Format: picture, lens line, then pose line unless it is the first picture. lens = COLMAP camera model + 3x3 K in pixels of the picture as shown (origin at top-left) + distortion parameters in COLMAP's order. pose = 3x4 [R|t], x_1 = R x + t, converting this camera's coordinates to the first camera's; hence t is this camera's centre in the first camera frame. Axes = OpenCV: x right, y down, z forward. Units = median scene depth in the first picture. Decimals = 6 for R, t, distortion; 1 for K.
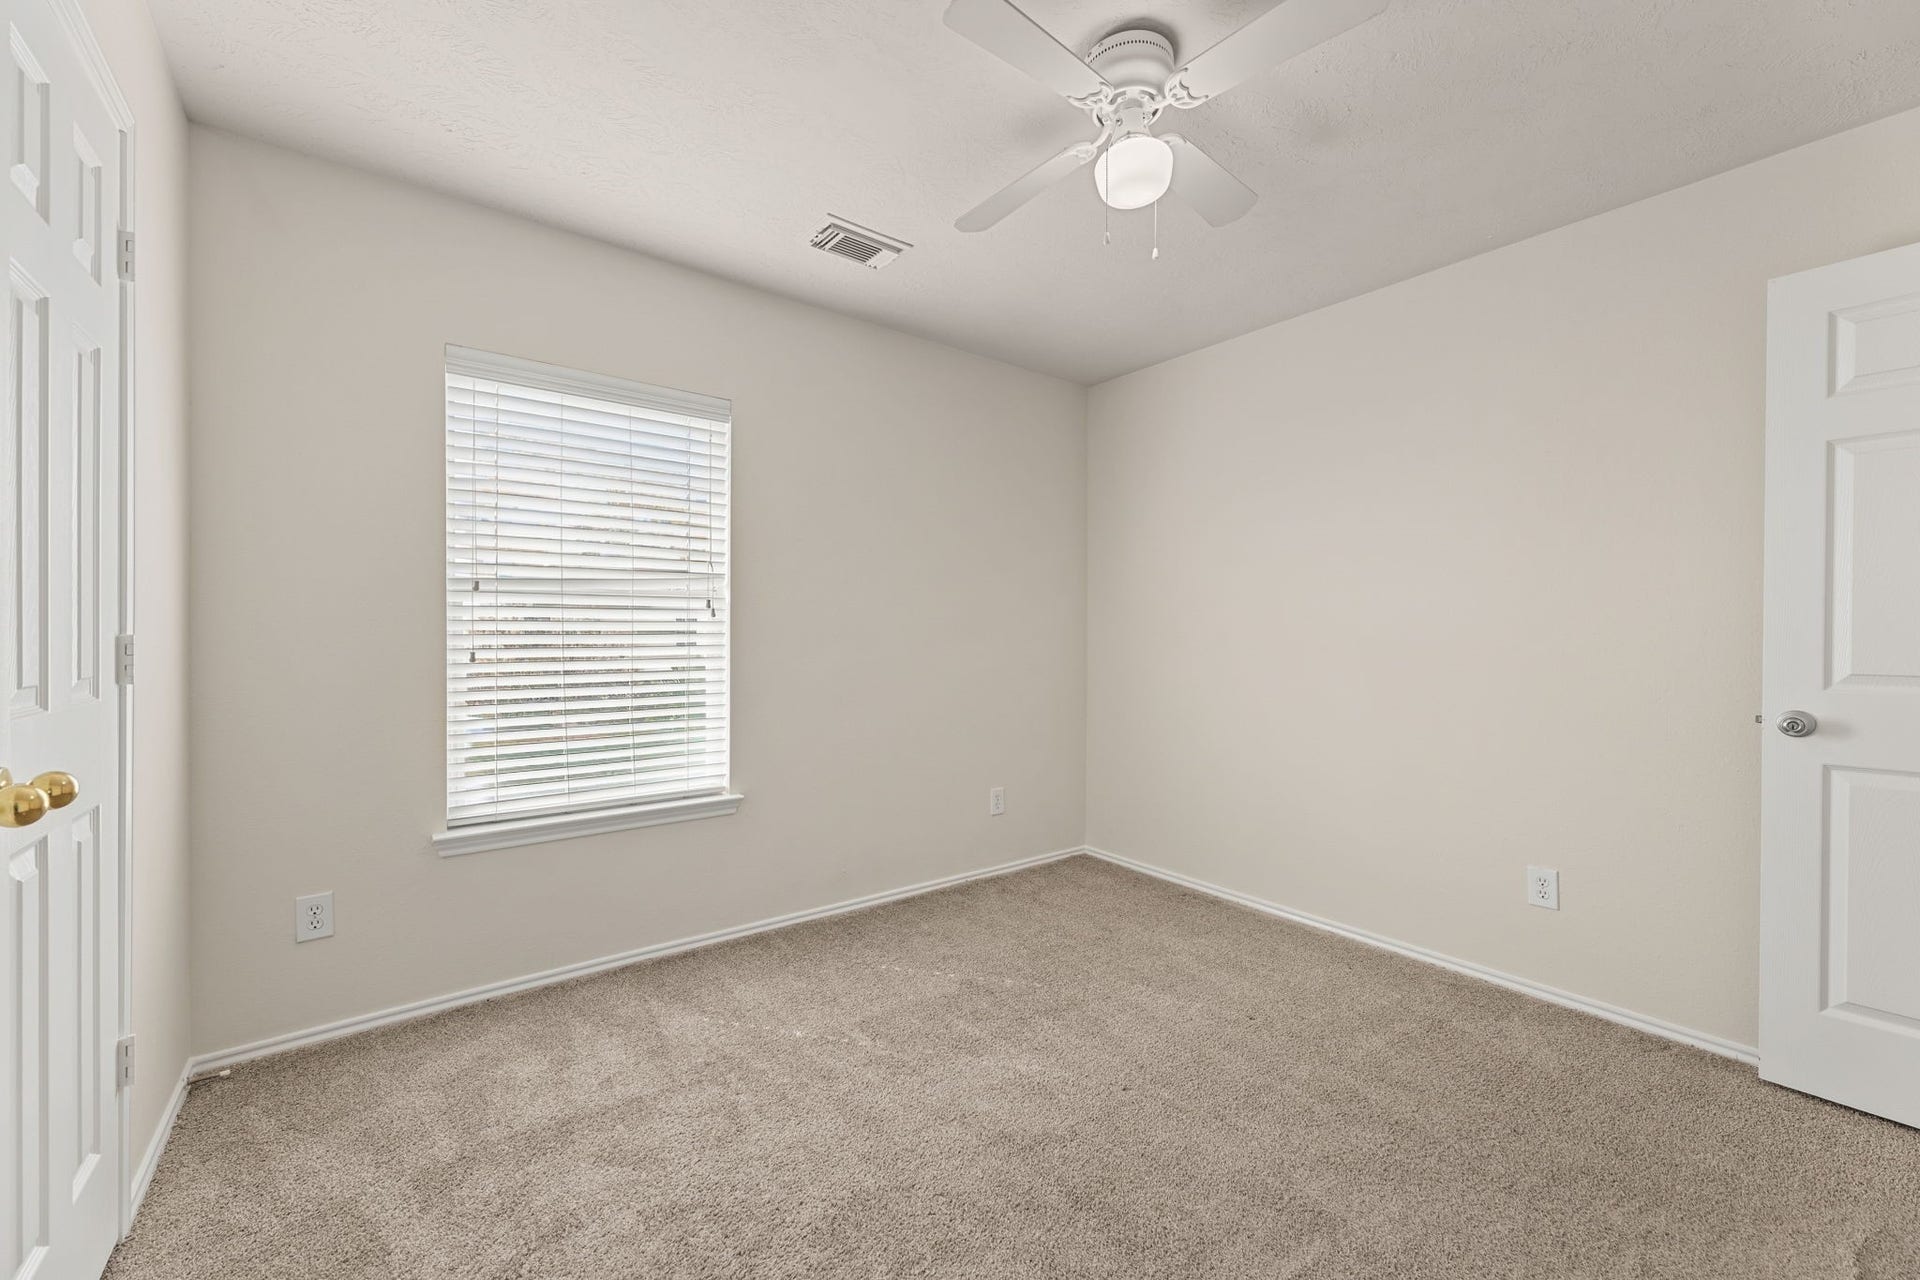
lens RADIAL K [[775.3, 0, 957.8], [0, 775.3, 642.6], [0, 0, 1]] dist [-0.000427, -0.000204]
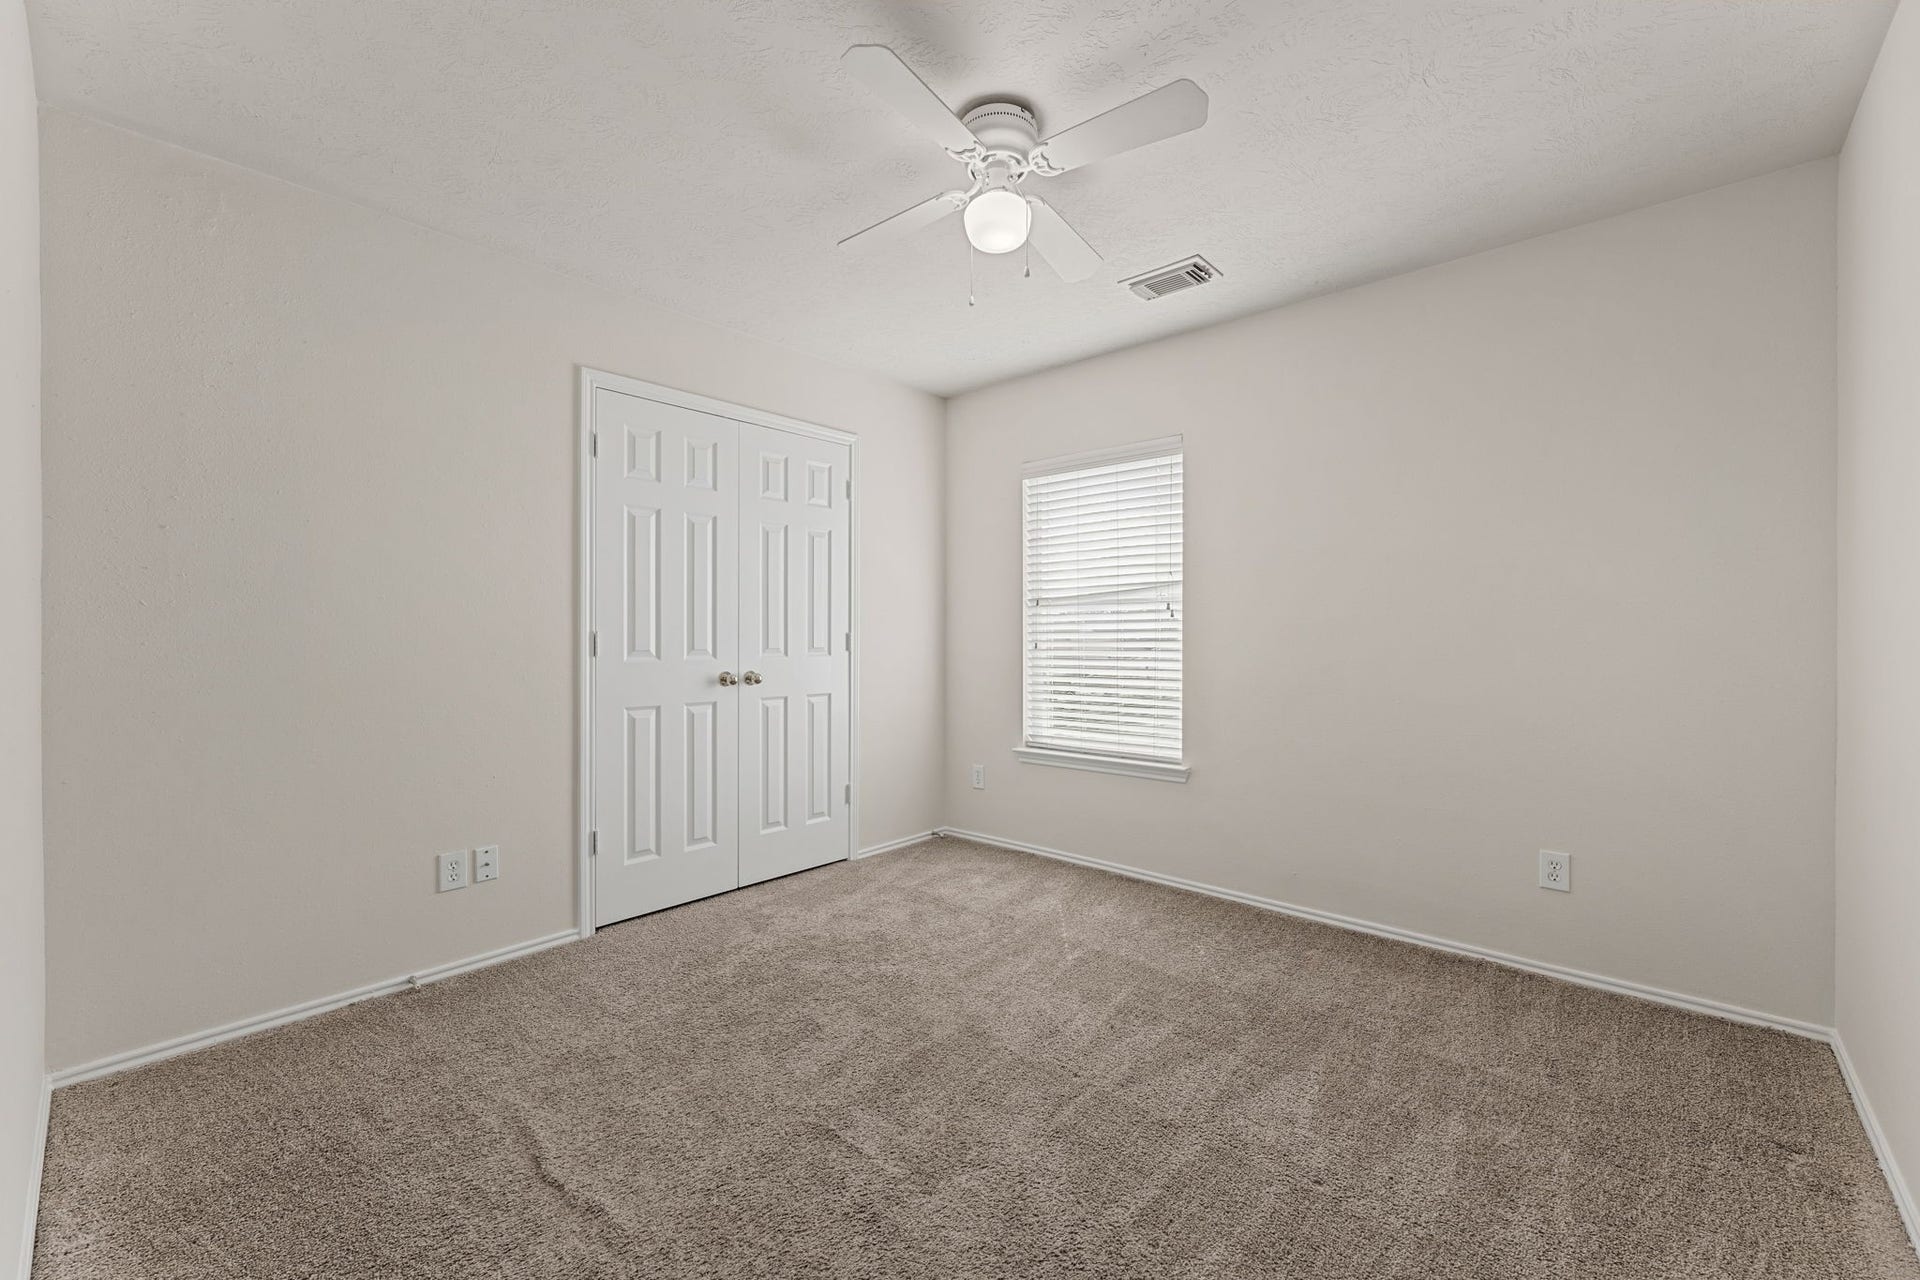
lens RADIAL K [[775.3, 0, 955.2], [0, 775.3, 634.6], [0, 0, 1]] dist [-0.000427, -0.000204]
pose [[0.168816, -0.003471, -0.985641, 0.966774], [-0.009197, 0.999945, -0.005097, 0.004984], [0.985605, 0.009926, 0.168775, 0.540354]]
